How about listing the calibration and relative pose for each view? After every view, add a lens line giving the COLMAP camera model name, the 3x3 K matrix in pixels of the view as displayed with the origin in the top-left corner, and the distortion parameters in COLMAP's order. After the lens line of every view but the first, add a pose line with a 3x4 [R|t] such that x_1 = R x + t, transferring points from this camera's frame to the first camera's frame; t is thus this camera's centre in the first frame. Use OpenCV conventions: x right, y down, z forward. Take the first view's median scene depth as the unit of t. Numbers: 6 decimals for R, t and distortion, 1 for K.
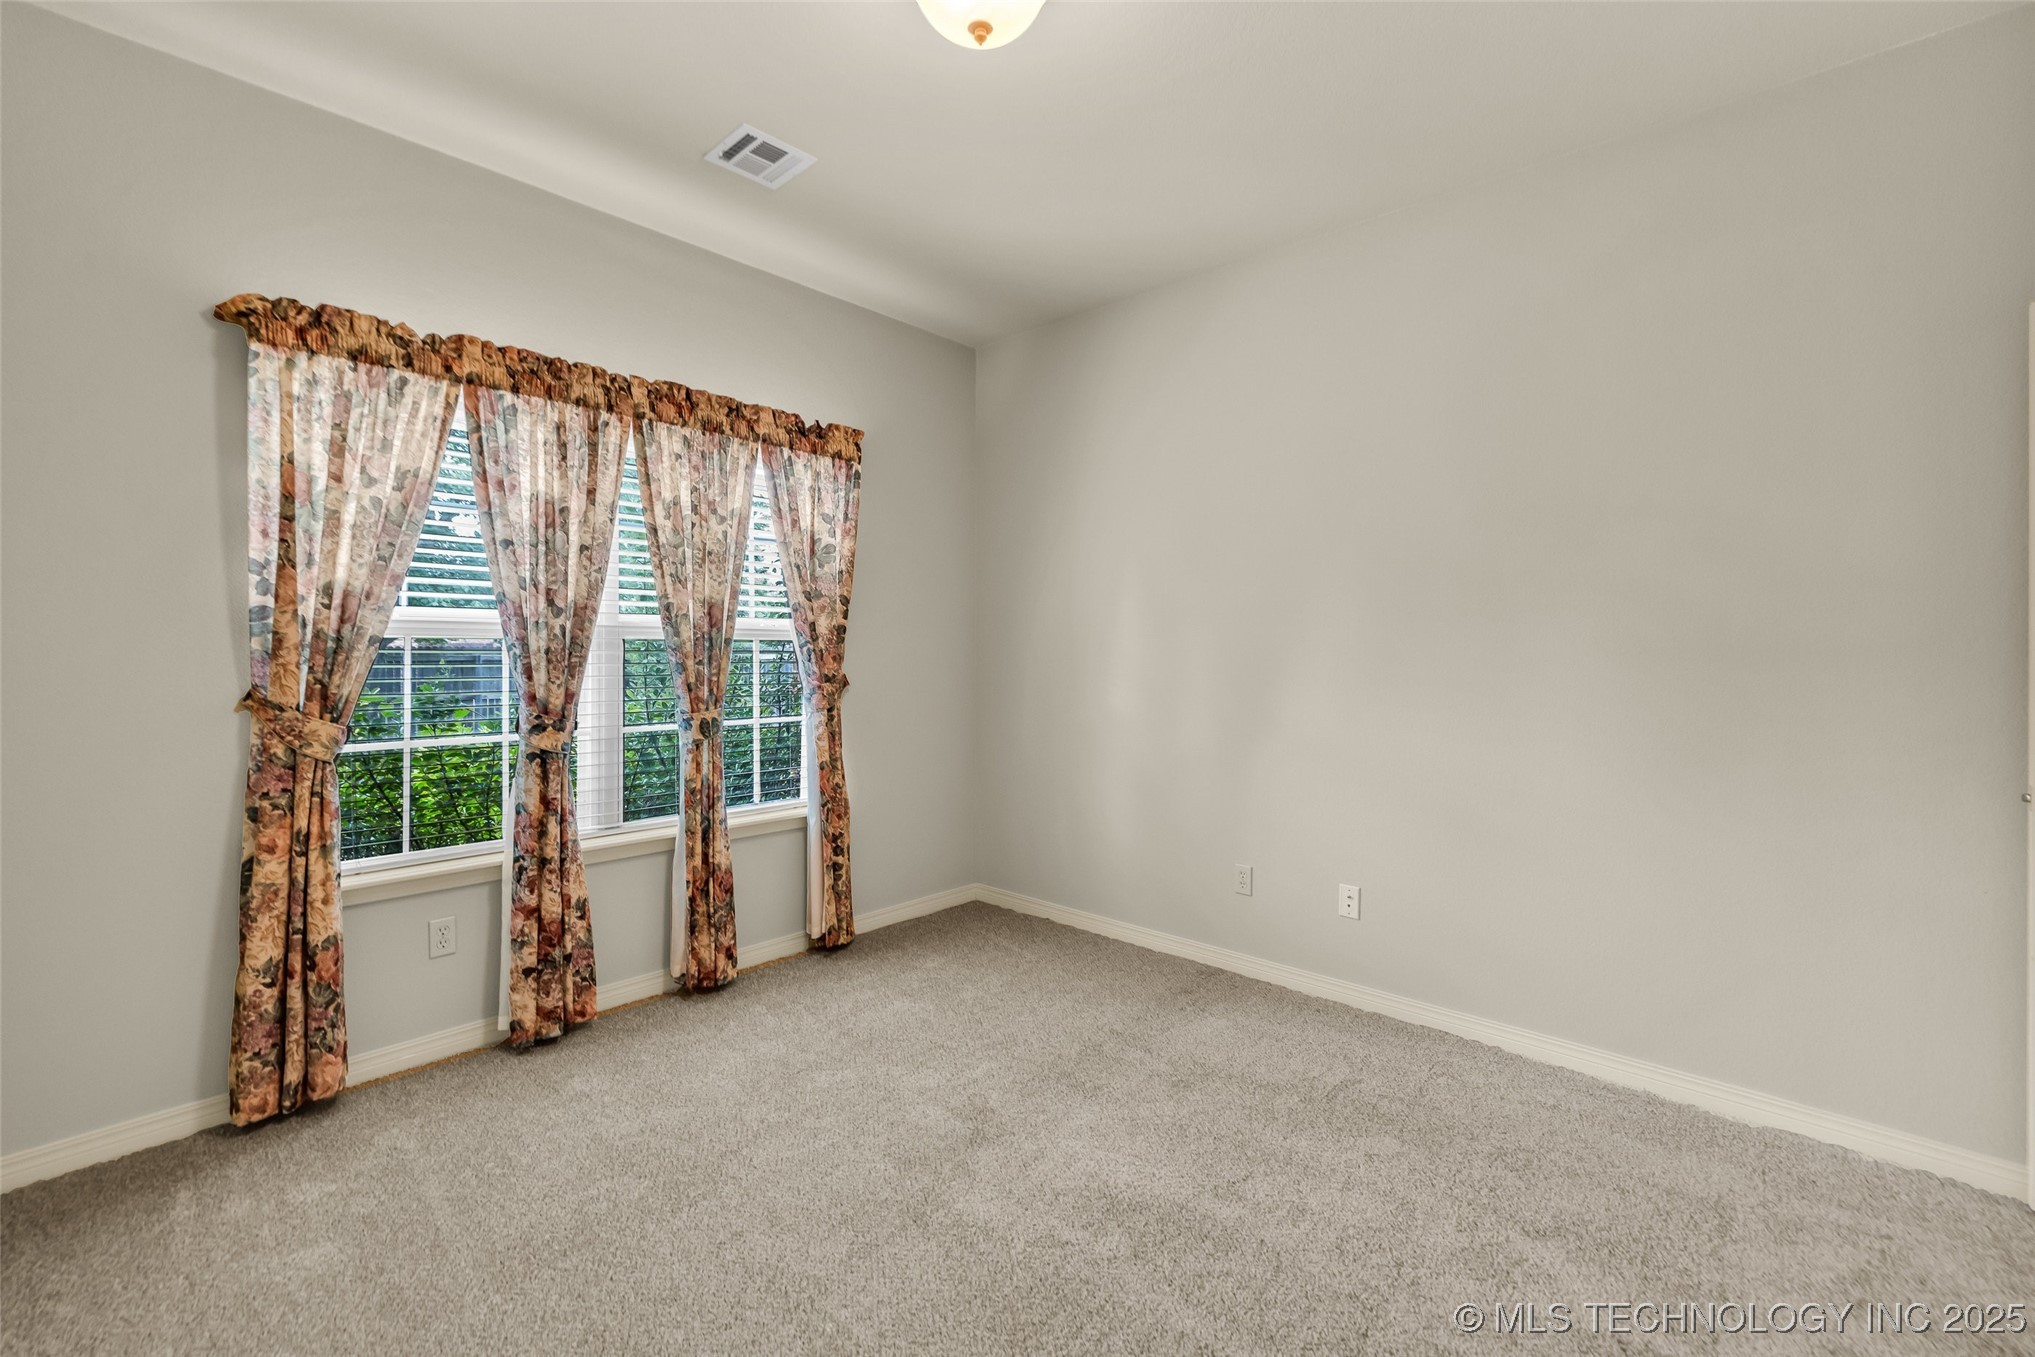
lens RADIAL K [[852.7, 0, 1018.5], [0, 852.7, 654.1], [0, 0, 1]] dist [-0.000652, -0.000227]
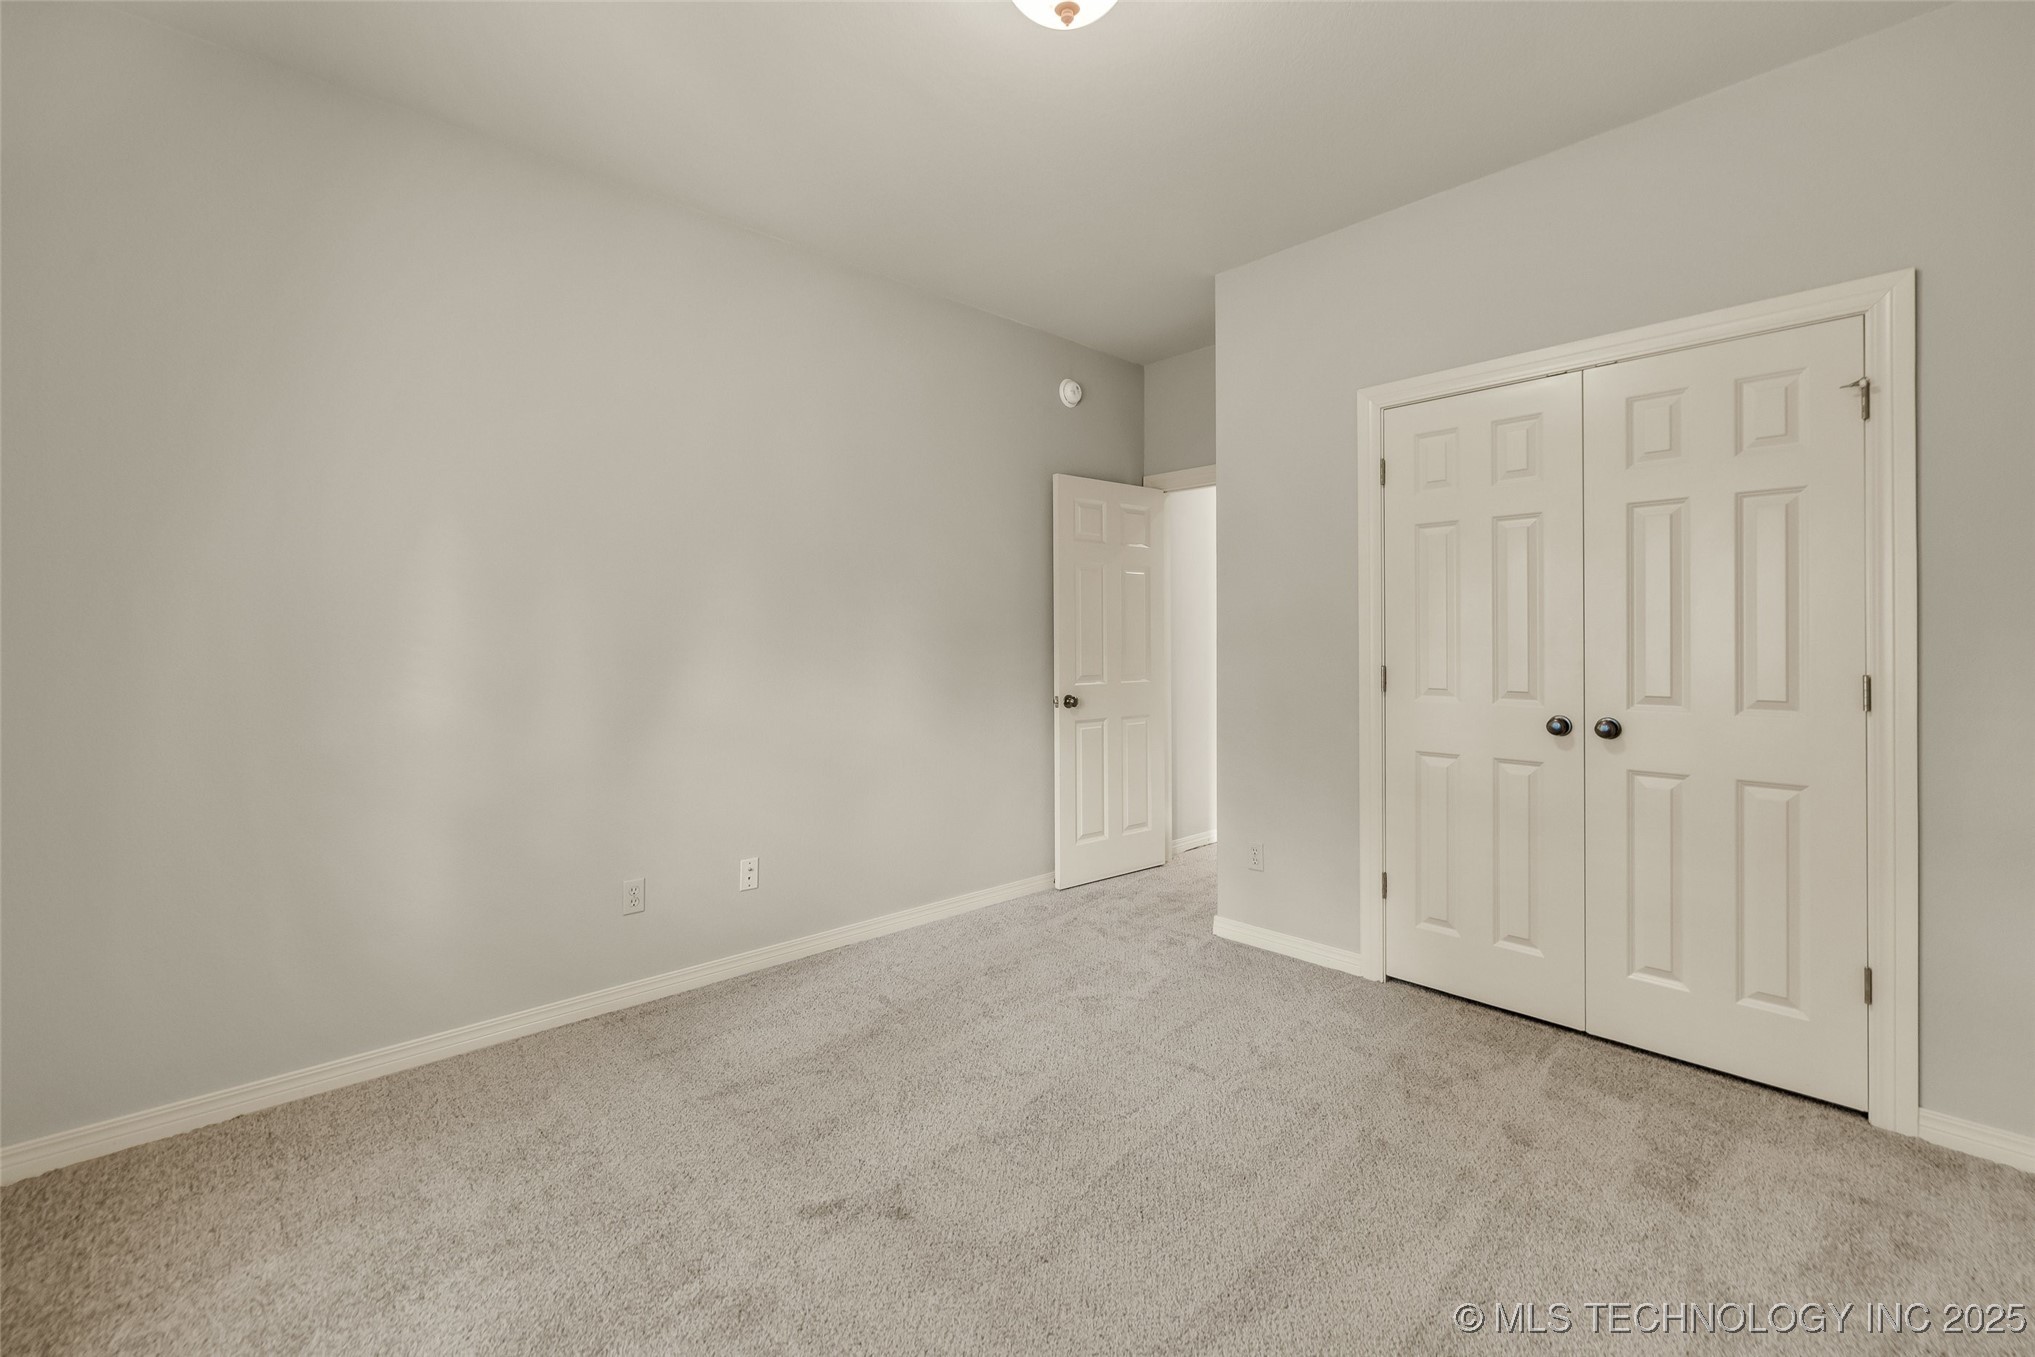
lens RADIAL K [[888.7, 0, 988.5], [0, 888.7, 638.4], [0, 0, 1]] dist [0.000739, 0.000123]
pose [[0.074226, -0.005682, 0.997225, -0.801893], [0.009538, 0.999942, 0.004988, -0.001059], [-0.997196, 0.009141, 0.074276, 0.742441]]
